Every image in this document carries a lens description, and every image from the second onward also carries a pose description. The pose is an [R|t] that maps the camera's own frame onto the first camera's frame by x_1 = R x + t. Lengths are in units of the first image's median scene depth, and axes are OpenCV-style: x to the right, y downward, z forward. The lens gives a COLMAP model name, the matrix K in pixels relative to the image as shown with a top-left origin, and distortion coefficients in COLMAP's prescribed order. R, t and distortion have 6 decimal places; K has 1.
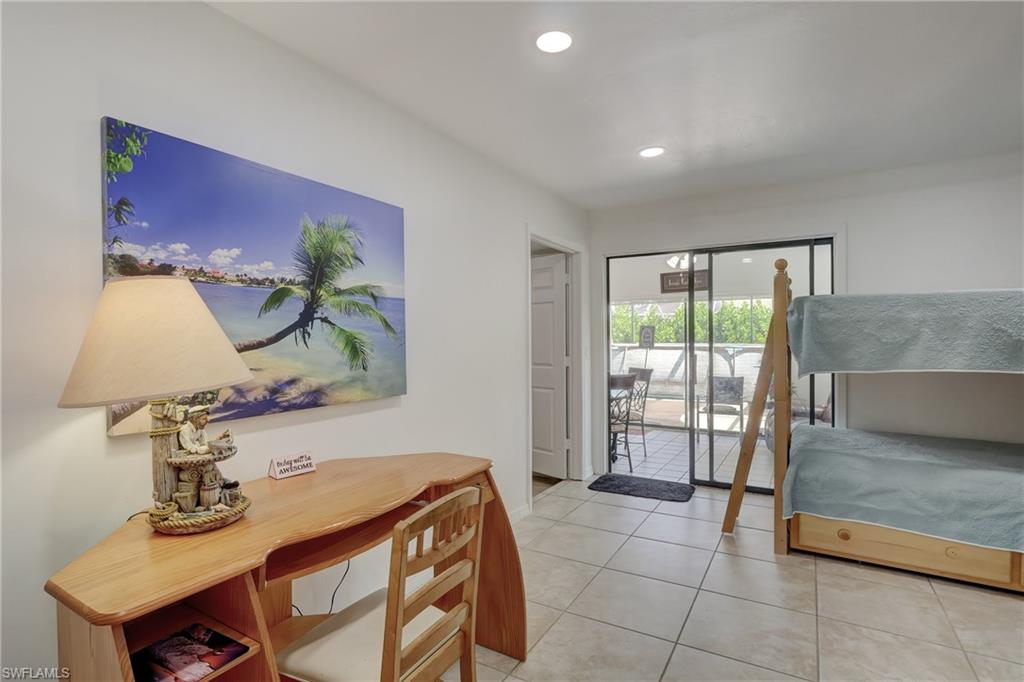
lens RADIAL K [[498.1, 0, 513.8], [0, 498.1, 340.4], [0, 0, 1]] dist [-0.012898, -0.000806]
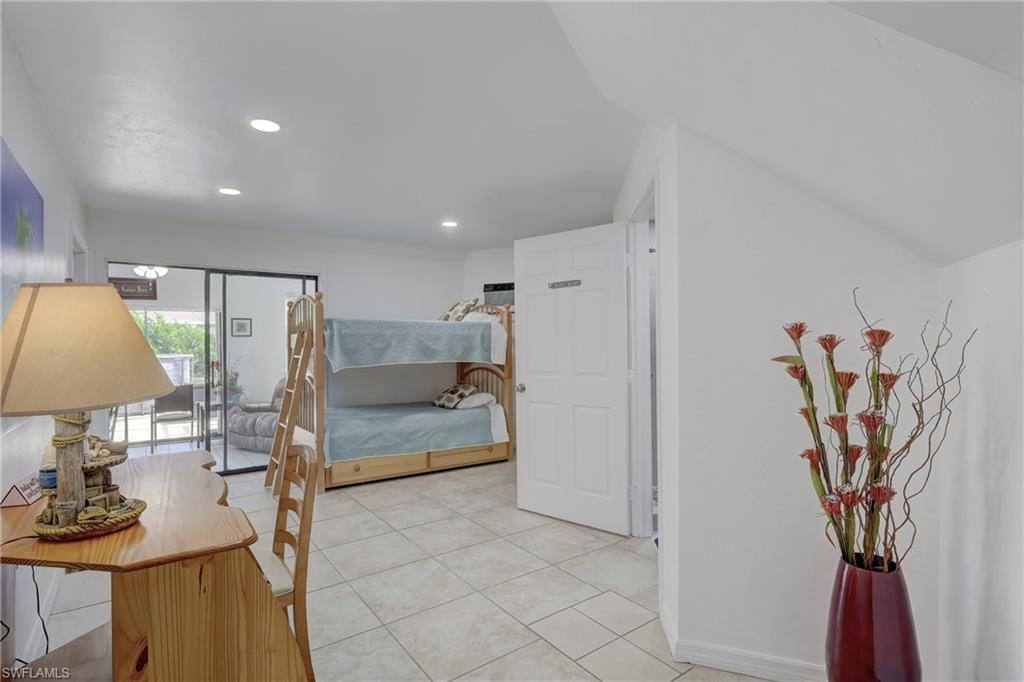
lens RADIAL K [[498.1, 0, 506.4], [0, 498.1, 343.2], [0, 0, 1]] dist [-0.012898, -0.000806]
pose [[0.391859, 0.003001, 0.920020, -0.658108], [0.013008, 0.999877, -0.008802, 0.007868], [-0.919933, 0.015417, 0.391772, -0.088402]]
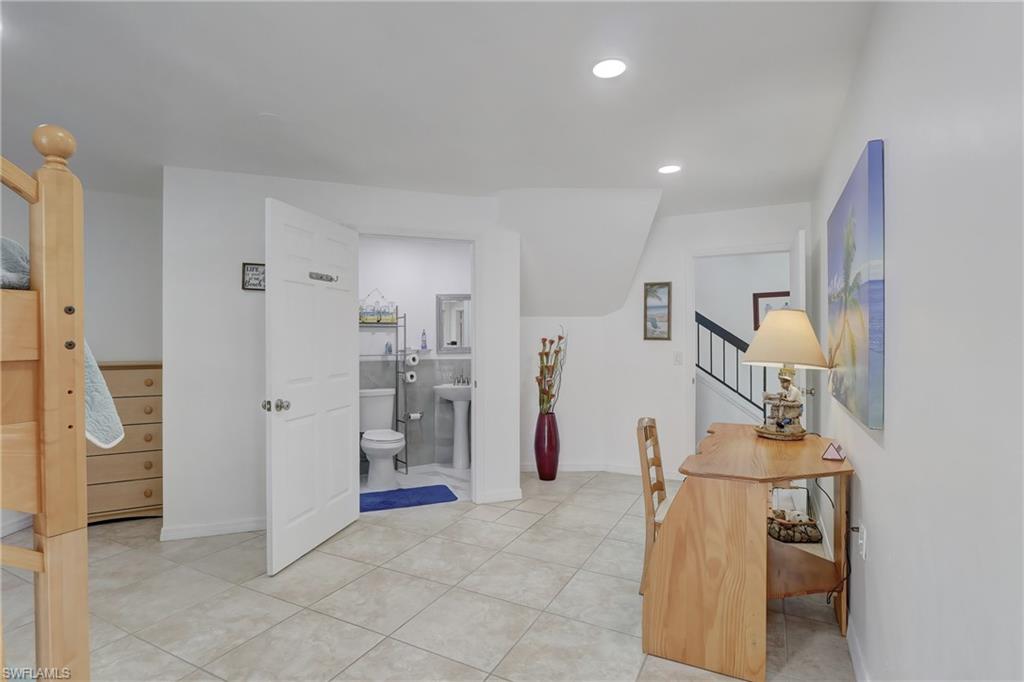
lens RADIAL K [[498.1, 0, 508.4], [0, 498.1, 342.5], [0, 0, 1]] dist [-0.012898, -0.000806]
pose [[-0.998651, 0.004316, -0.051744, 0.280224], [0.003648, 0.999909, 0.013002, -0.018451], [0.051796, 0.012796, -0.998576, 1.547909]]
